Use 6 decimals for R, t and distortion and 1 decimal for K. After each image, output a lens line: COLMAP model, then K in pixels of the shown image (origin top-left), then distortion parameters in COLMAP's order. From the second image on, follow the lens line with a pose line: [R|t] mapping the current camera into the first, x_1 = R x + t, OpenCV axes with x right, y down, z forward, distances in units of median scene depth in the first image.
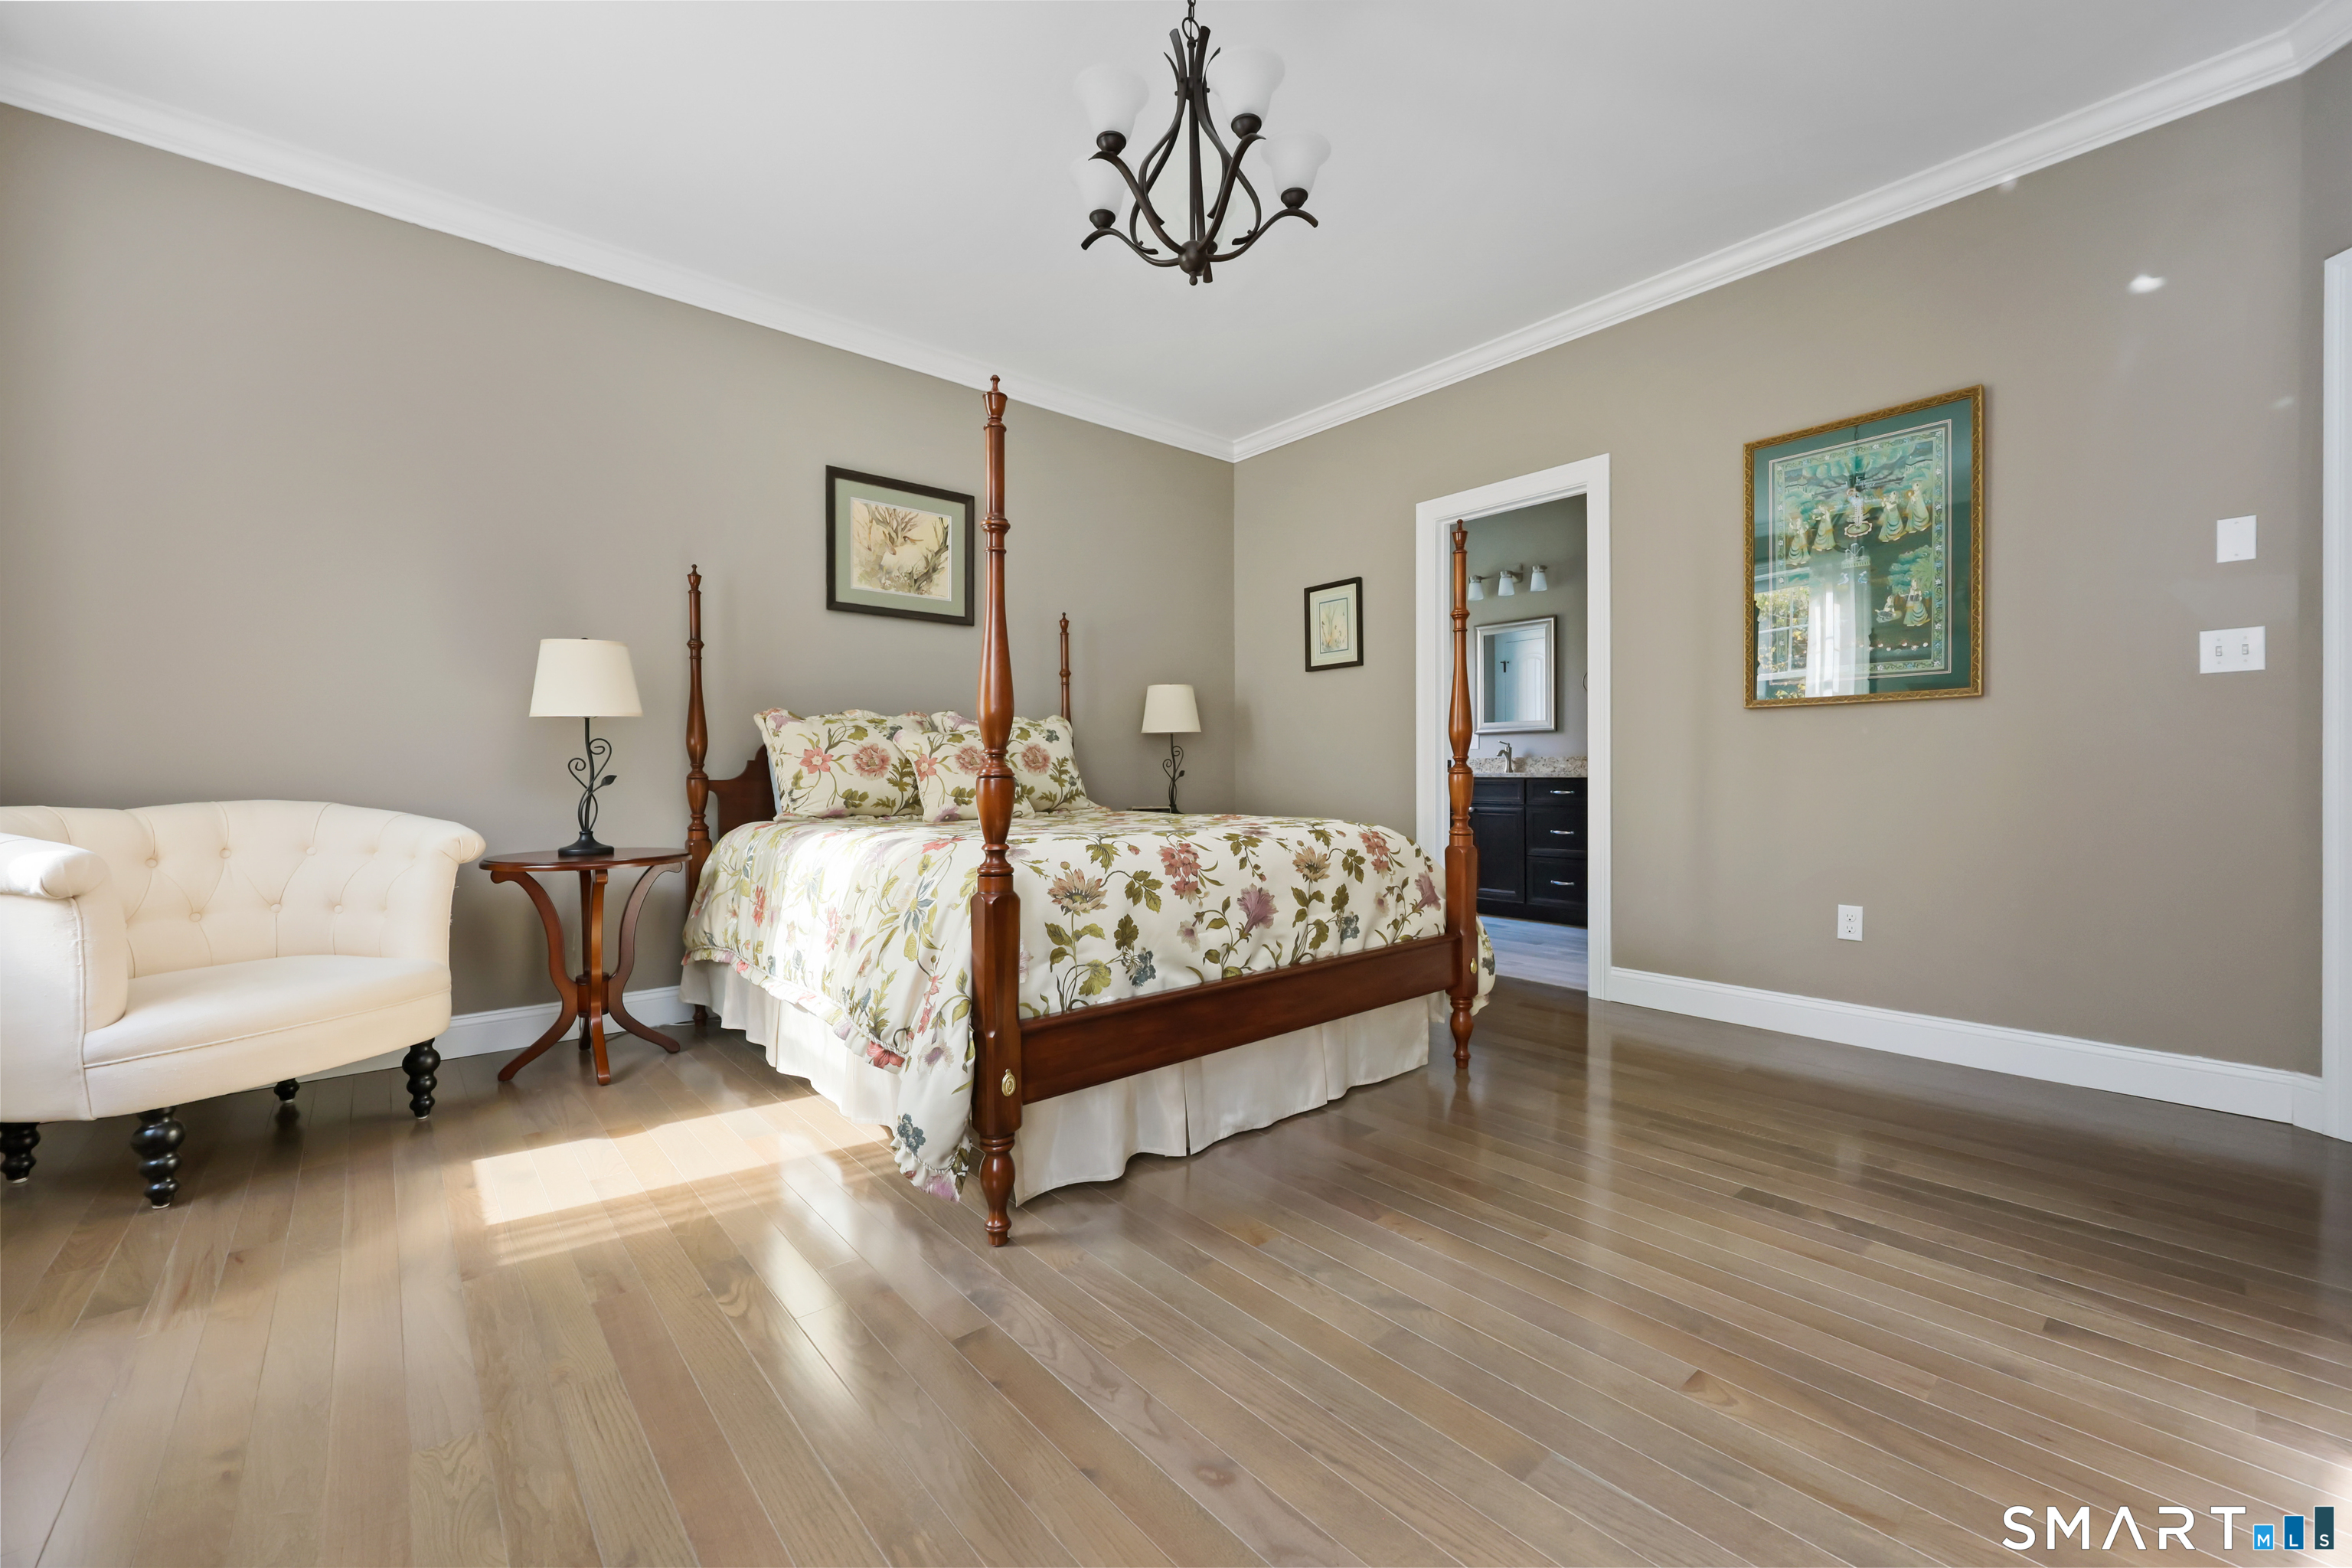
lens RADIAL K [[952.7, 0, 1168.5], [0, 952.7, 775.0], [0, 0, 1]] dist [-0.000101, -0.000218]
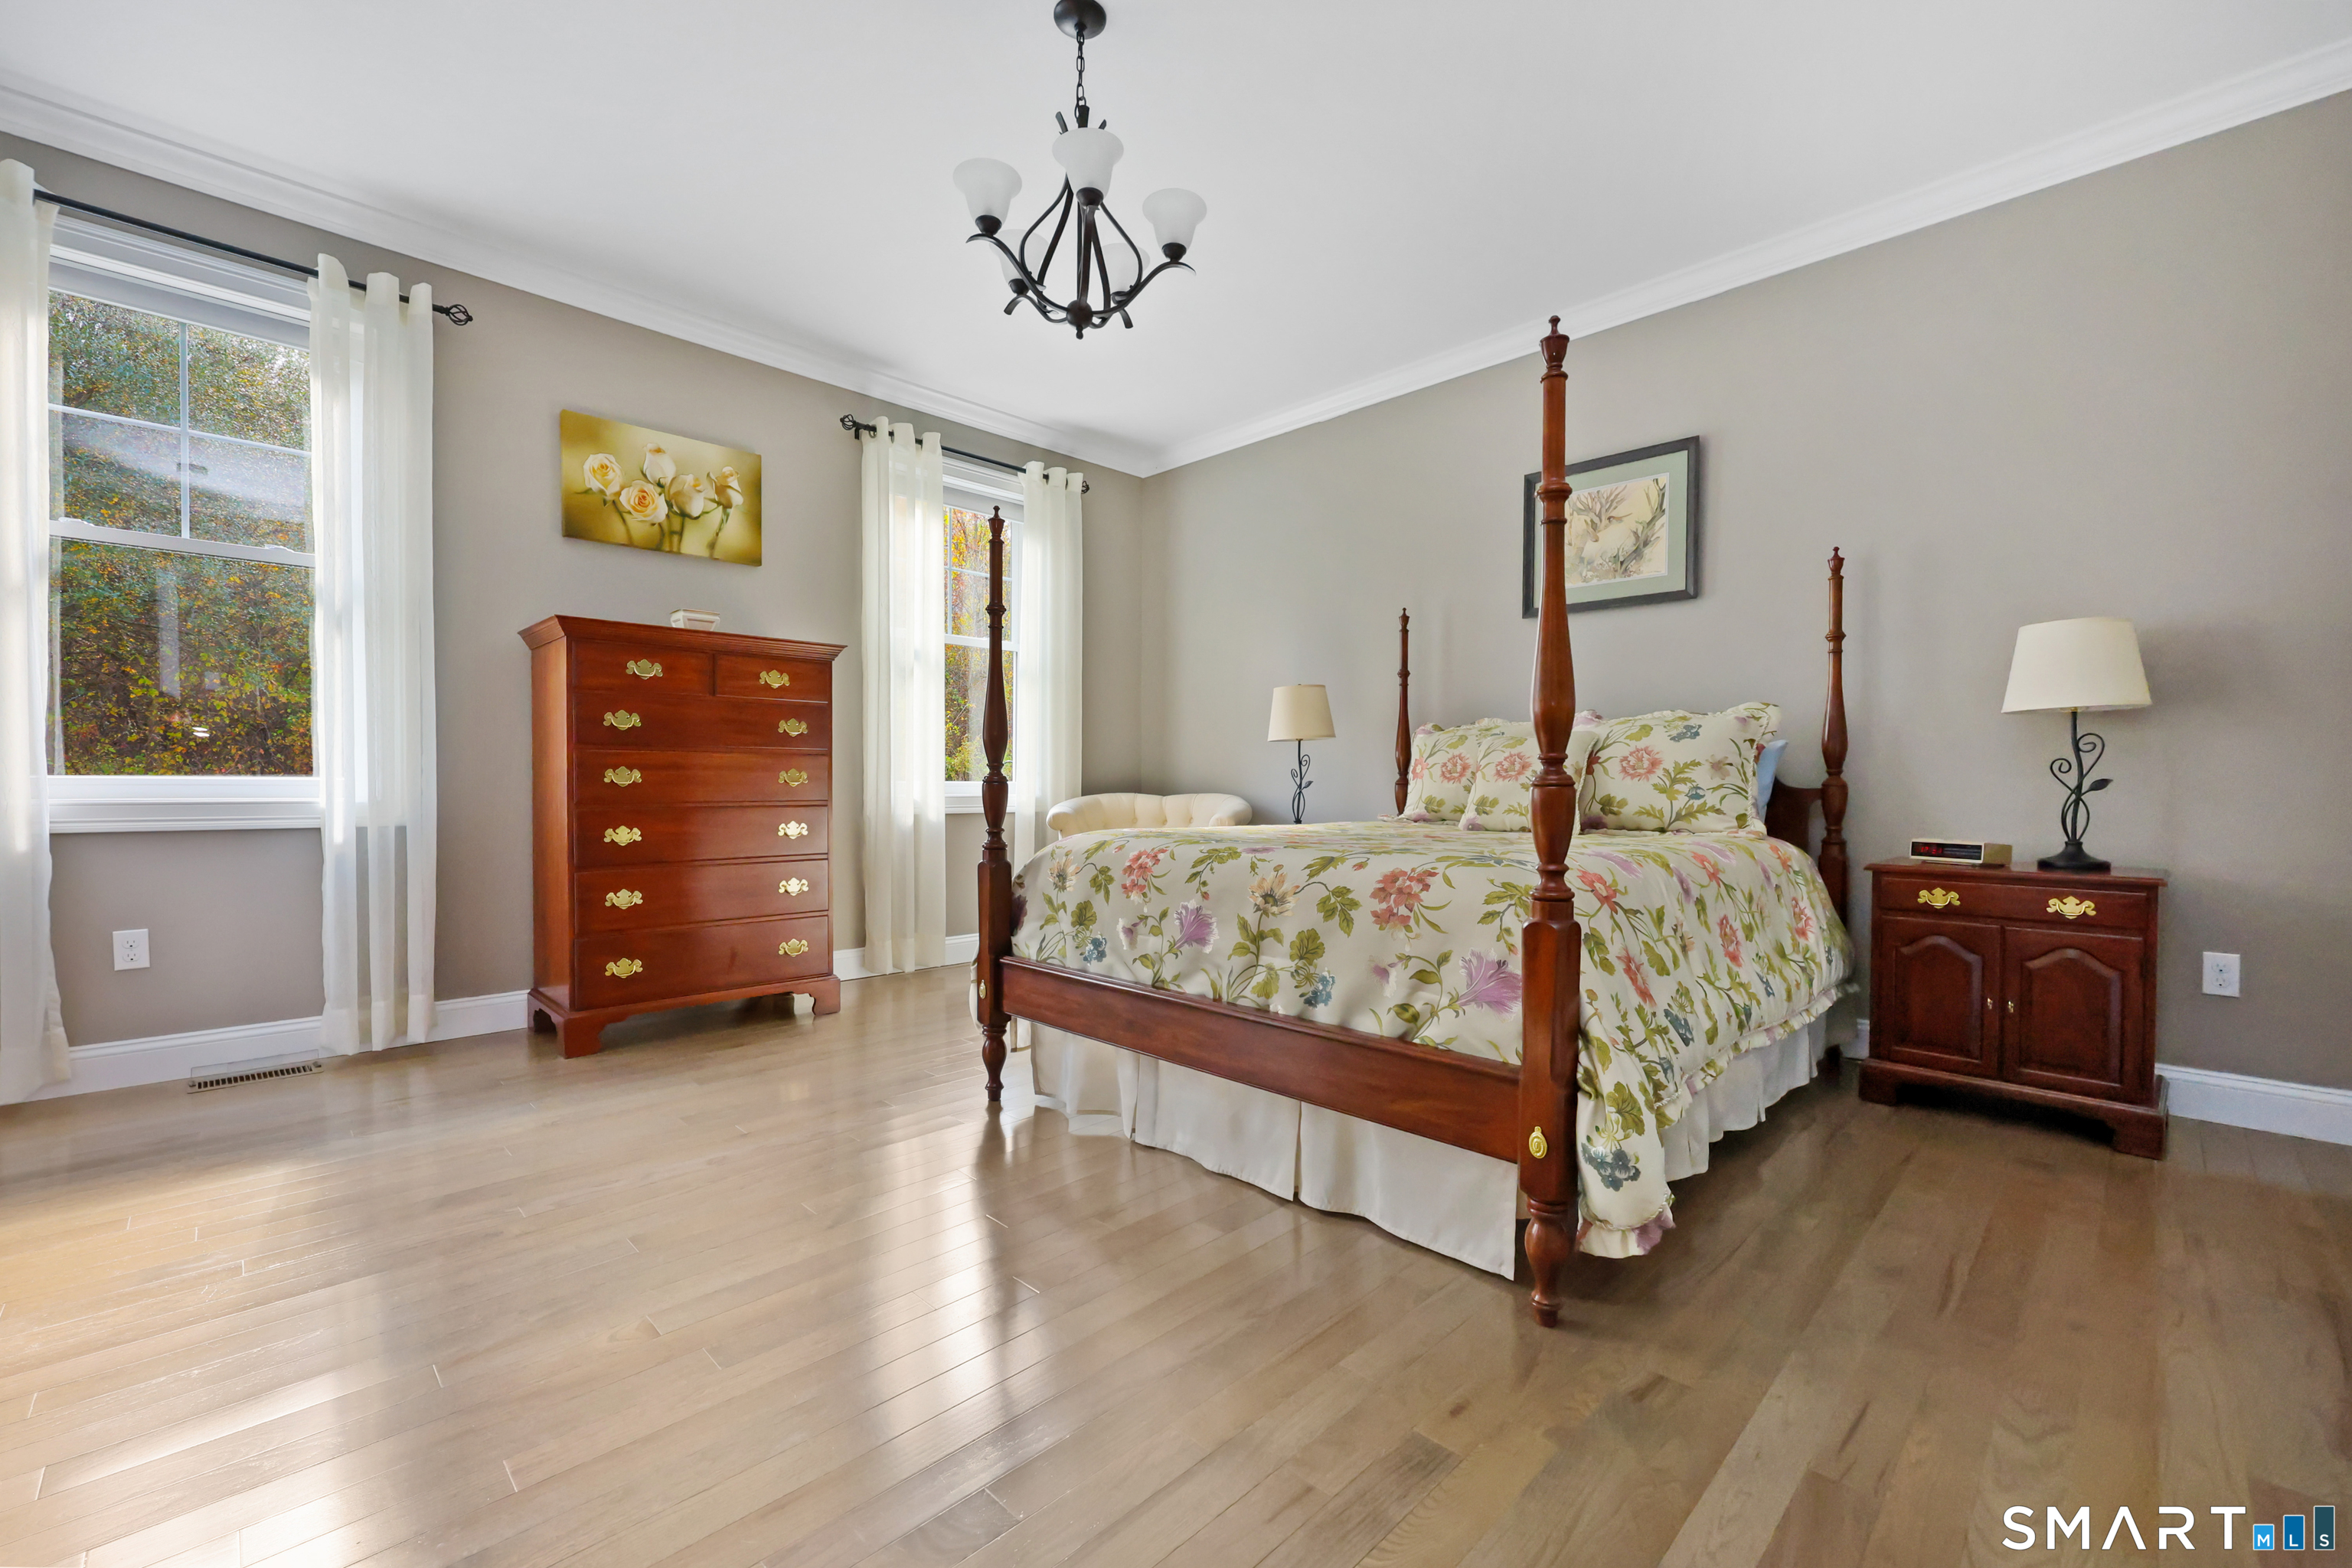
lens RADIAL K [[952.7, 0, 1168.5], [0, 952.7, 775.0], [0, 0, 1]] dist [-0.000101, -0.000218]
pose [[0.073439, 0.000528, -0.997300, 0.740857], [-0.005989, 0.999982, 0.000089, -0.006454], [0.997282, 0.005966, 0.073441, 0.656418]]
